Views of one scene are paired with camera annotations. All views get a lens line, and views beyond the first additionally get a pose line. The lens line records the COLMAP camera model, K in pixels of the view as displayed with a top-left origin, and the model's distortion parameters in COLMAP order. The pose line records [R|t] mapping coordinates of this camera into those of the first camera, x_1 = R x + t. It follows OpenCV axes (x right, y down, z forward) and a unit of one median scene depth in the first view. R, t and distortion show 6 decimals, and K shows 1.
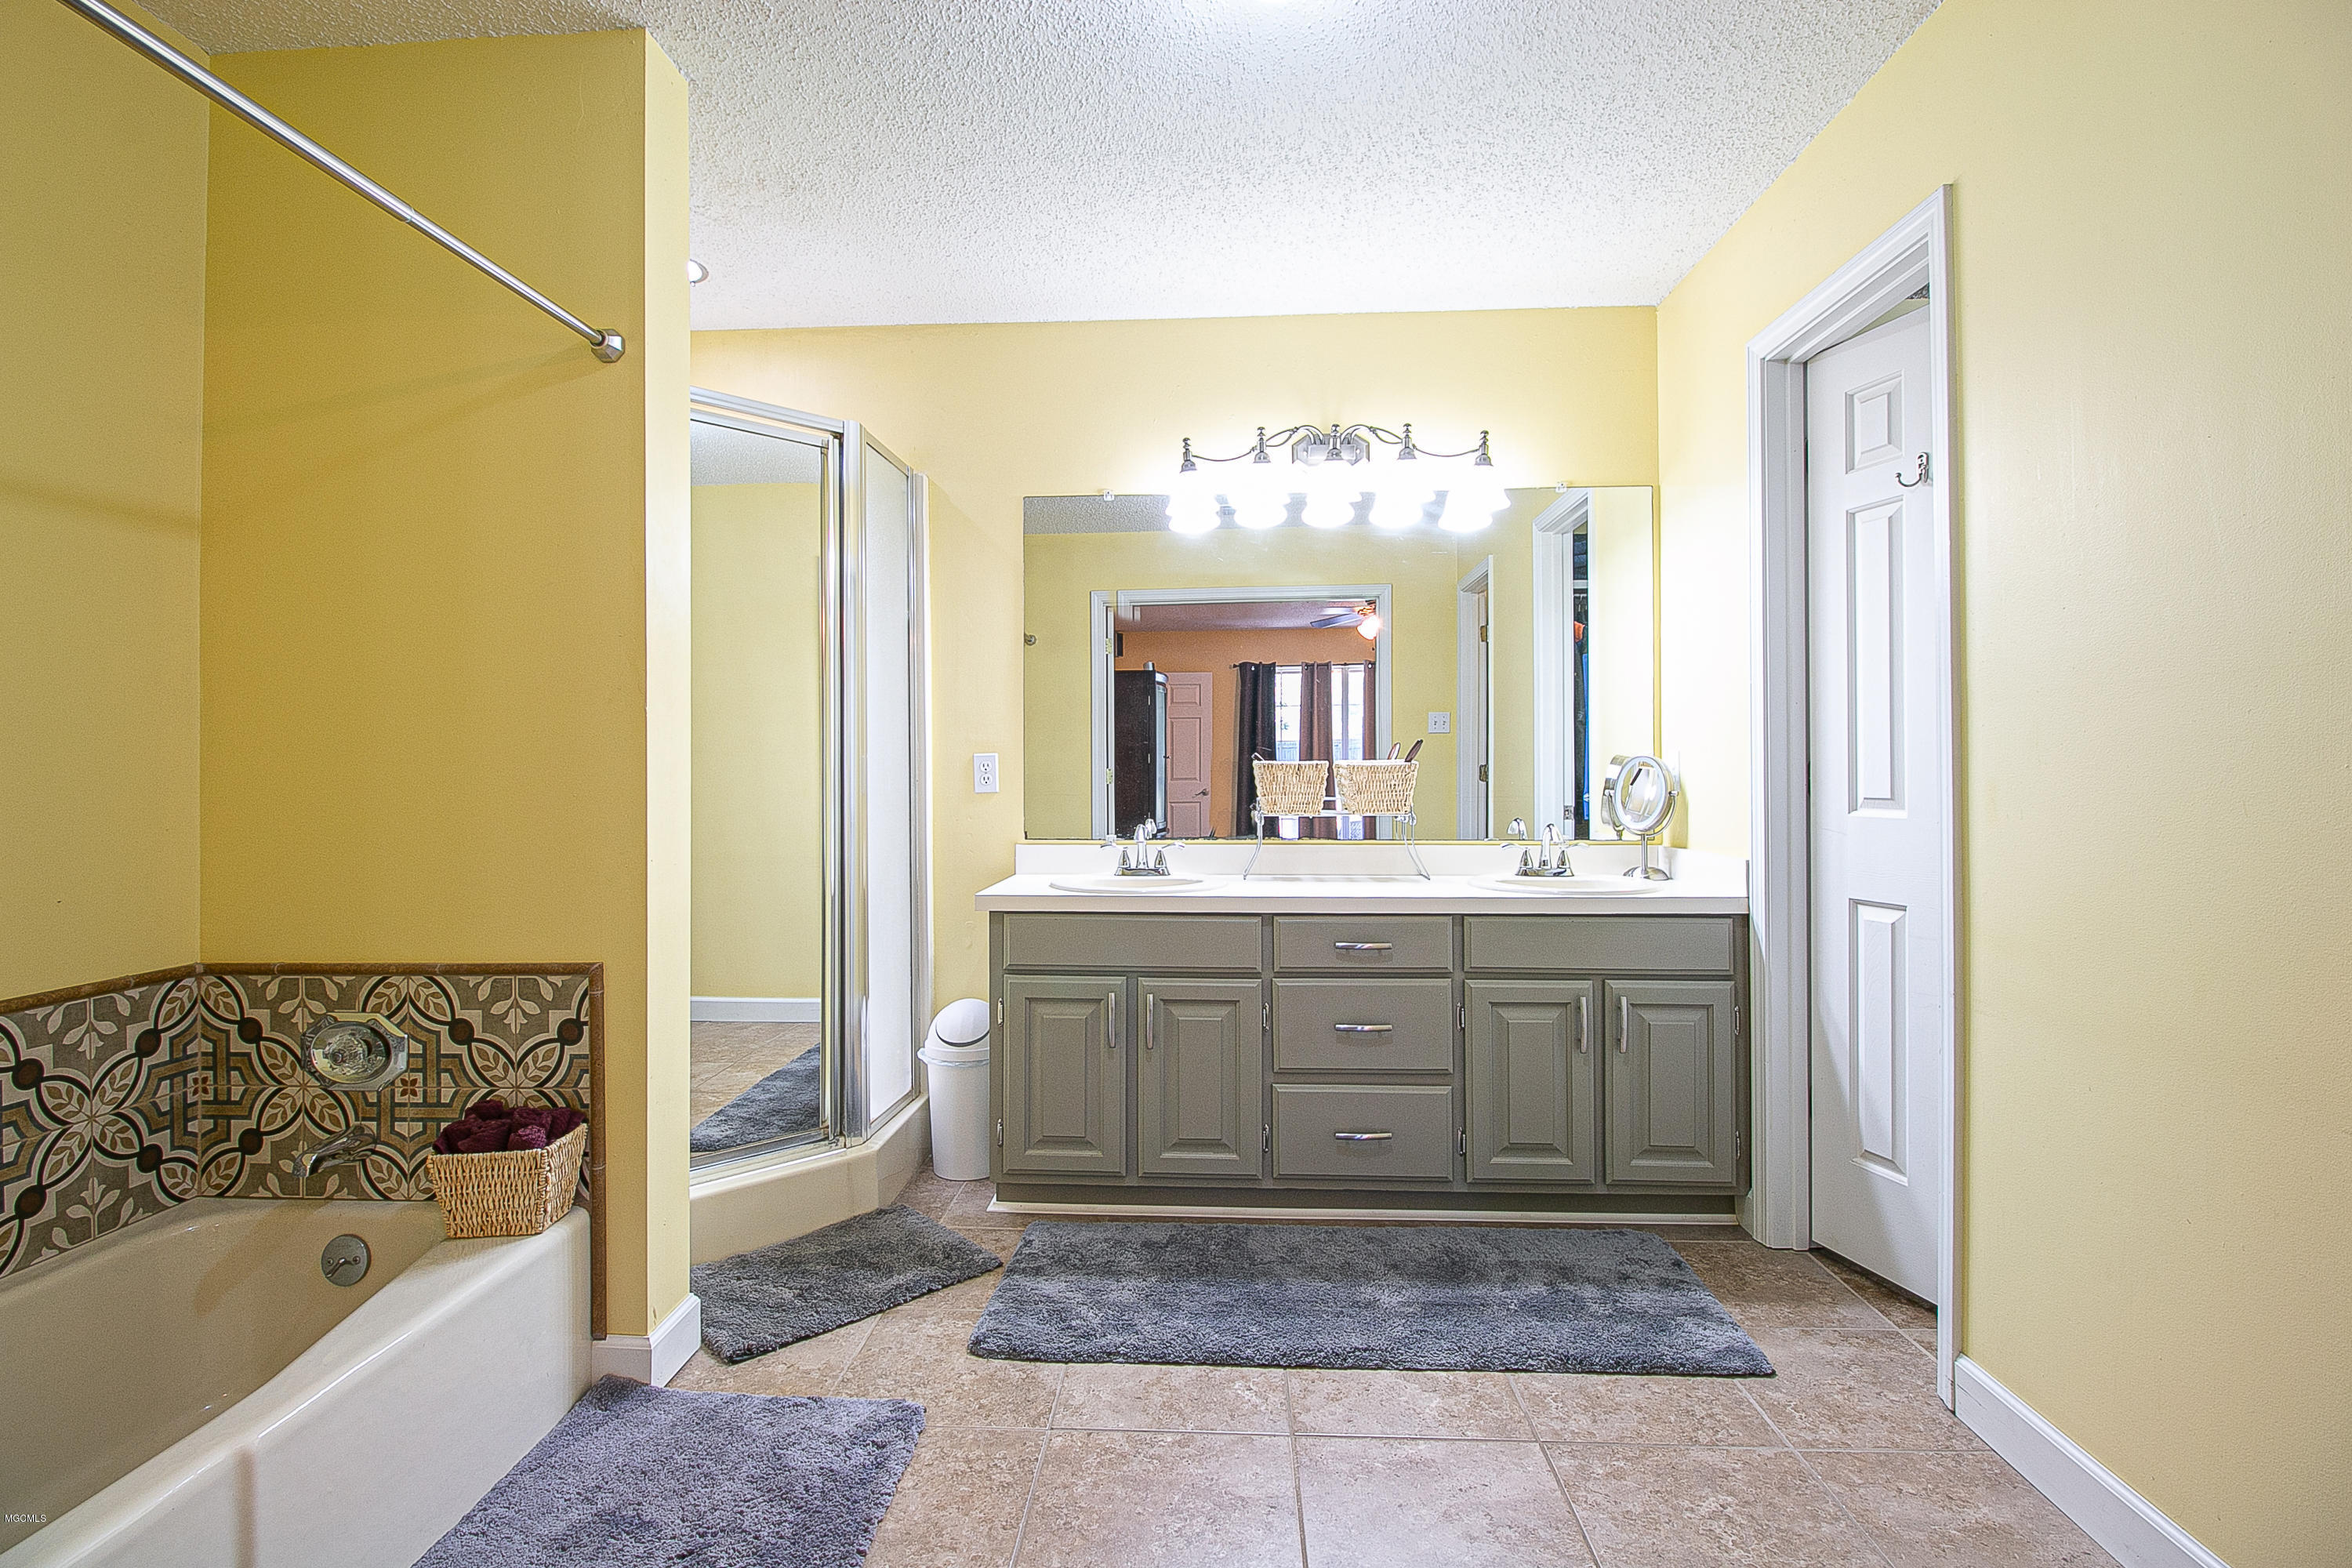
lens RADIAL K [[1088.9, 0, 1169.6], [0, 1088.9, 772.3], [0, 0, 1]] dist [-0.002552, -0.000299]
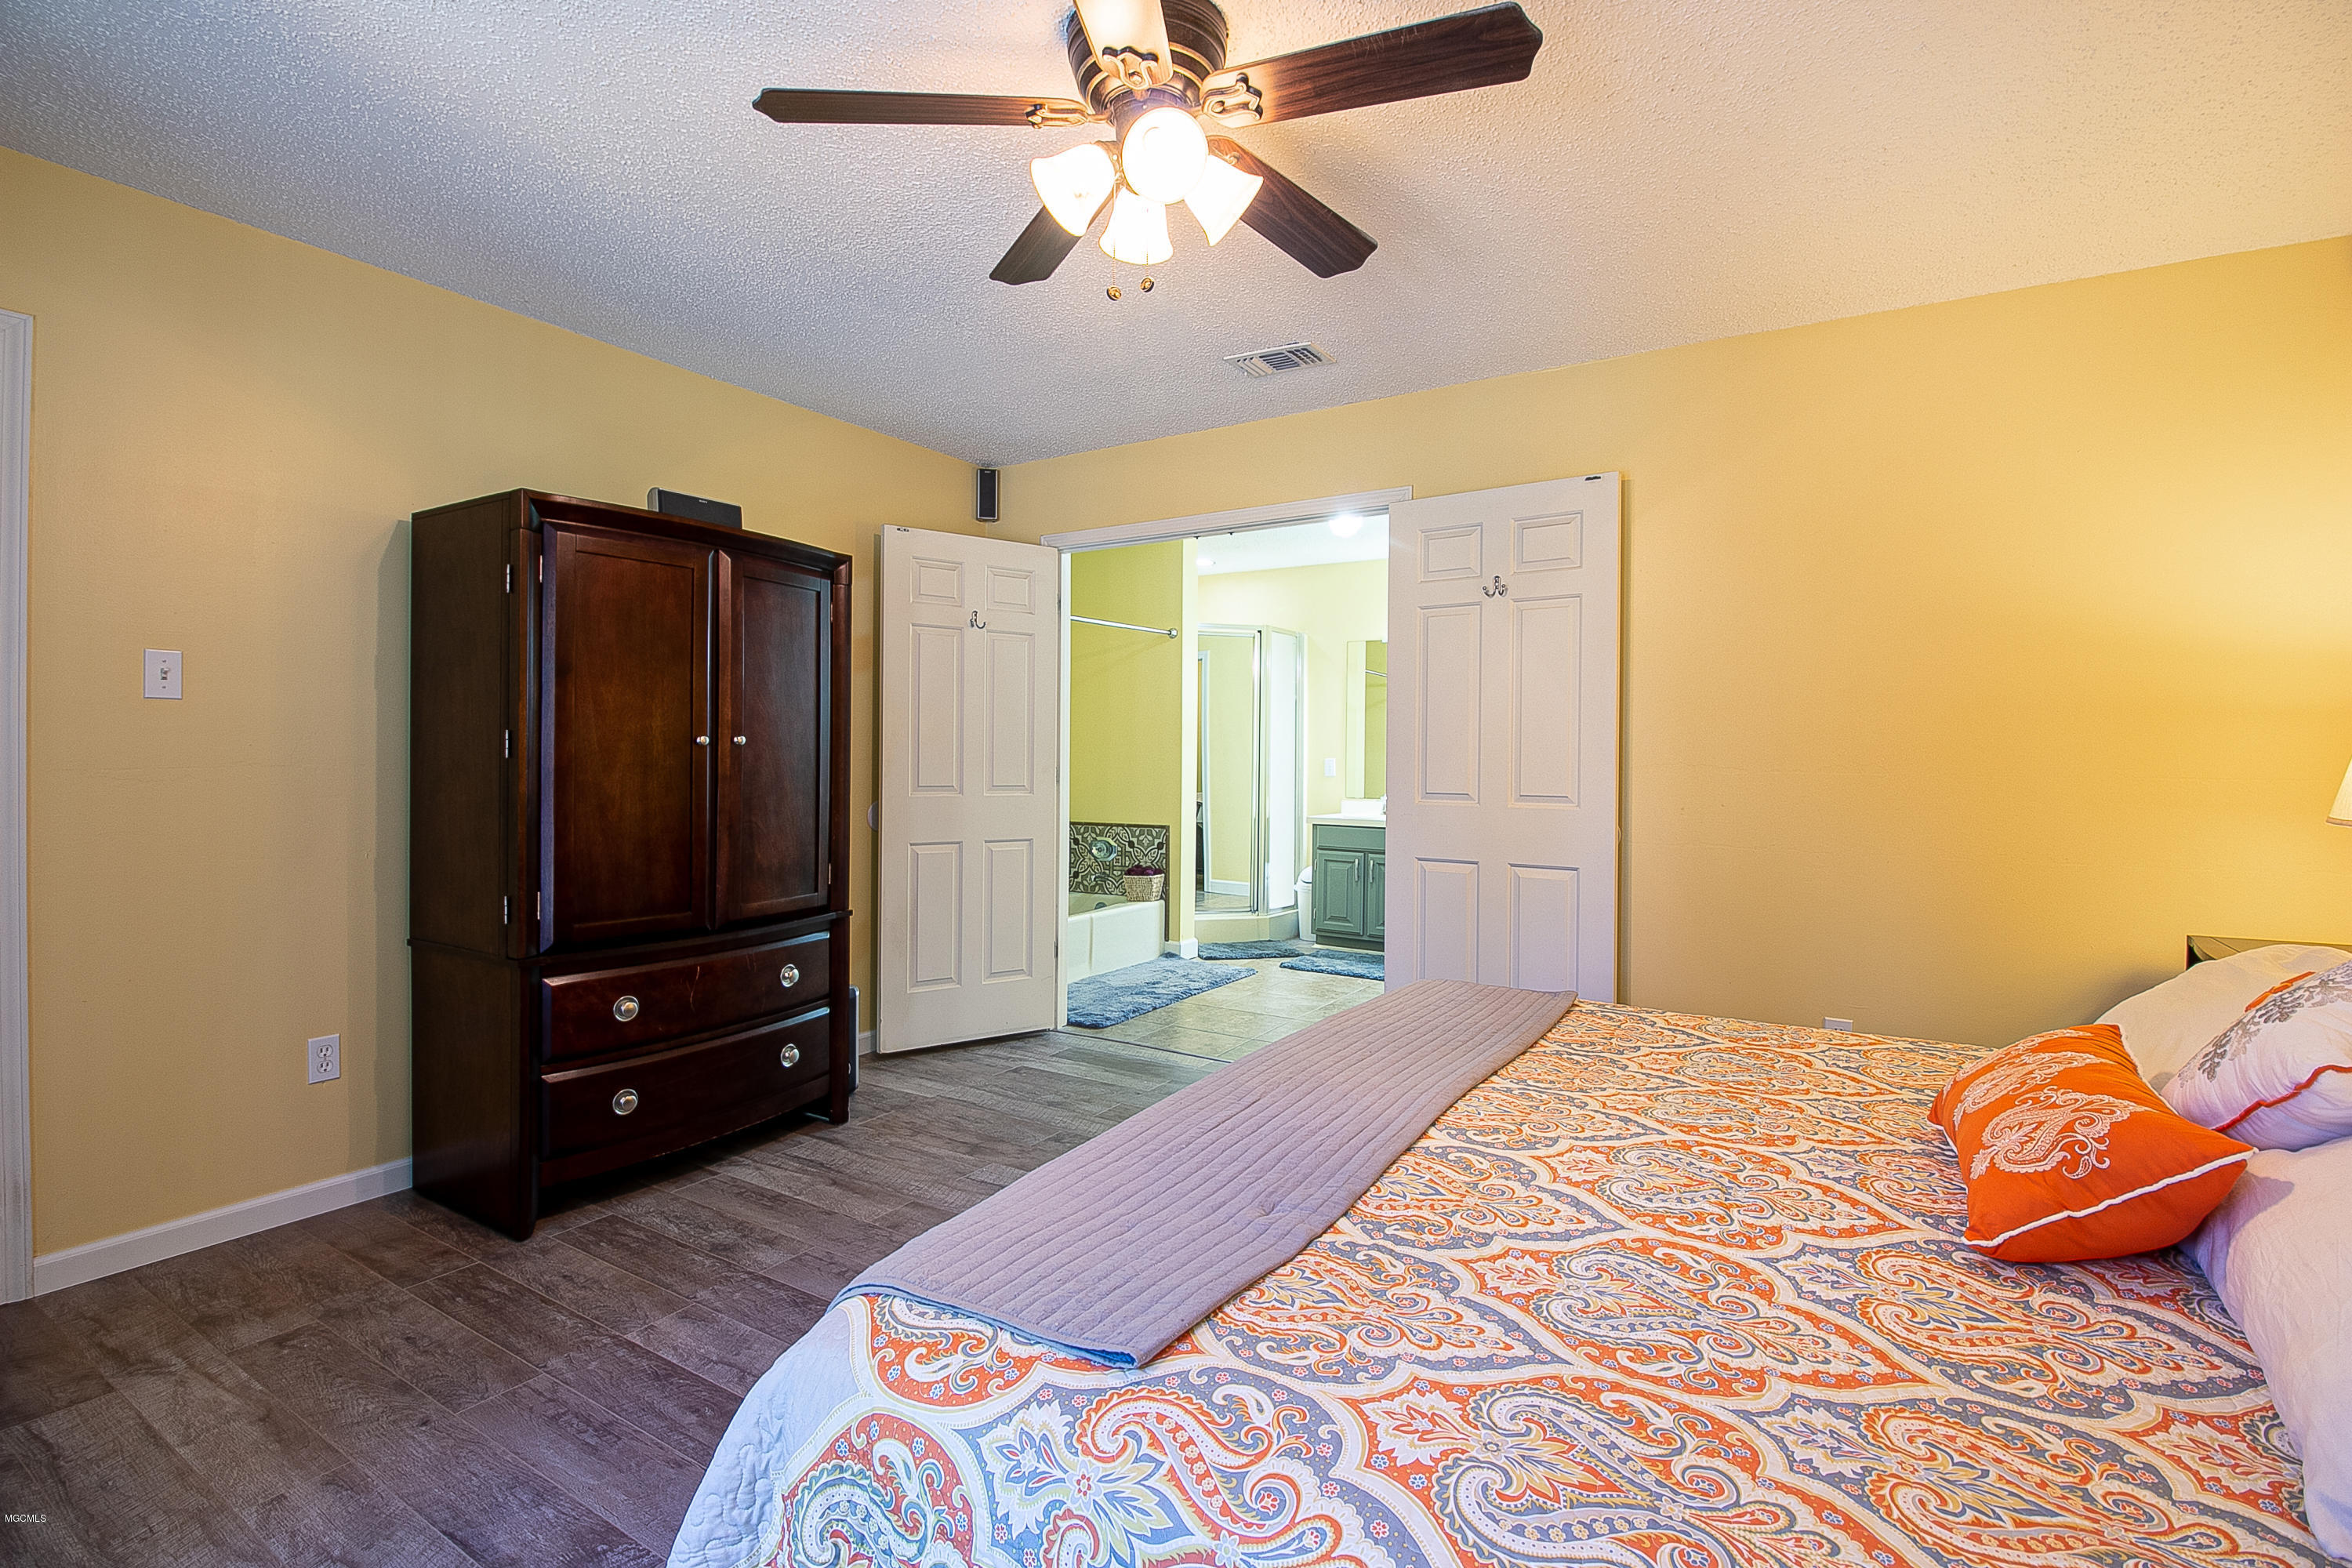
lens RADIAL K [[1088.9, 0, 1175.9], [0, 1088.9, 776.3], [0, 0, 1]] dist [-0.002552, -0.000299]
pose [[0.872392, 0.014310, -0.488598, 1.043968], [-0.012894, 0.999897, 0.006262, 0.014323], [0.488637, 0.000837, 0.872487, -1.761321]]
